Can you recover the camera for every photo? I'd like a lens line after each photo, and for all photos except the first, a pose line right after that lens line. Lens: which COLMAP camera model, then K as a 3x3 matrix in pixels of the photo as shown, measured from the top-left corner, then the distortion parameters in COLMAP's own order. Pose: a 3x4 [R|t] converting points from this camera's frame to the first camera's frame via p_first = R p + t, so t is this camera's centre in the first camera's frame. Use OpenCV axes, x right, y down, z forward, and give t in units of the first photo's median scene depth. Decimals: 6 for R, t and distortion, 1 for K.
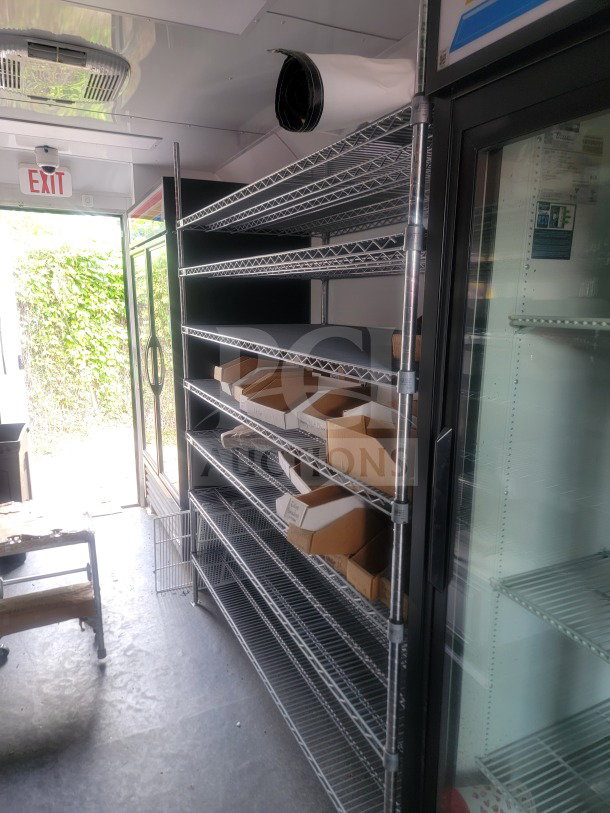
lens RADIAL K [[566.6, 0, 302.2], [0, 566.6, 417.2], [0, 0, 1]] dist [0.048810, -0.000687]
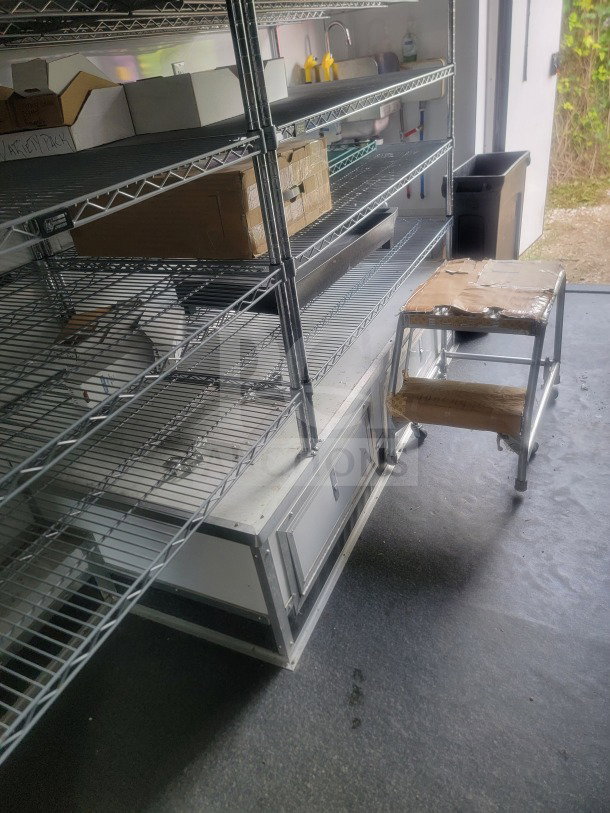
lens RADIAL K [[569.8, 0, 303.5], [0, 569.8, 404.9], [0, 0, 1]] dist [0.067549, -0.057791]
pose [[0.630472, 0.330160, -0.702495, -0.011630], [-0.030321, 0.914815, 0.402734, 0.008023], [0.775620, -0.232612, 0.586776, 0.116395]]
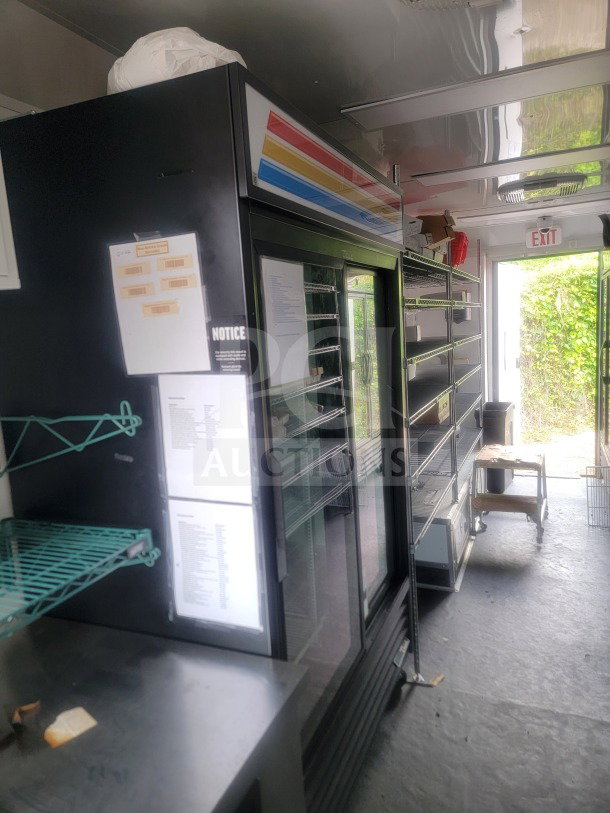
lens RADIAL K [[563.5, 0, 306.6], [0, 563.5, 410.7], [0, 0, 1]] dist [0.080638, -0.057175]
pose [[0.668490, 0.065273, -0.740851, 0.116083], [-0.088538, 0.996042, 0.007867, 0.031379], [0.738432, 0.060335, 0.671623, -0.175802]]
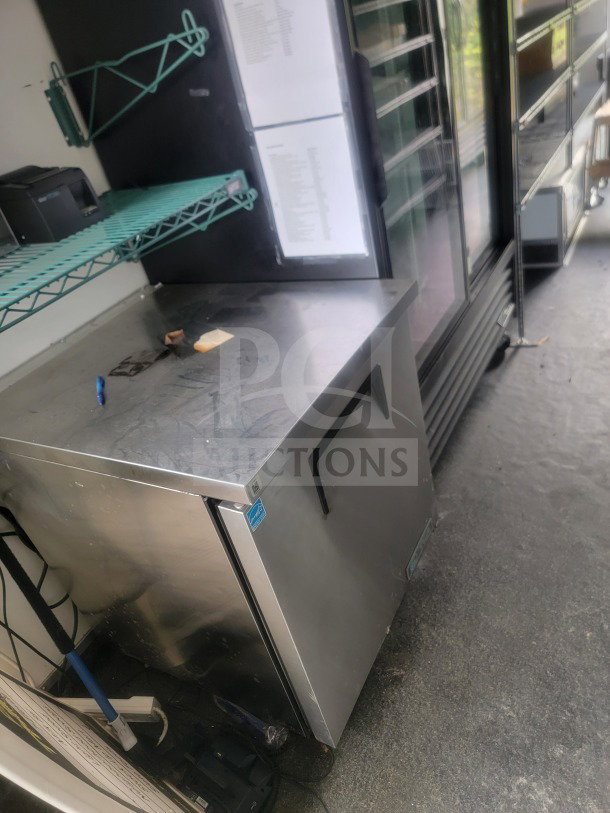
lens RADIAL K [[570.5, 0, 304.3], [0, 570.5, 428.0], [0, 0, 1]] dist [0.059936, -0.065075]
pose [[0.572000, 0.334568, -0.748920, 0.122870], [0.067768, 0.890637, 0.449636, 0.065340], [0.817450, -0.307944, 0.486771, -0.184481]]
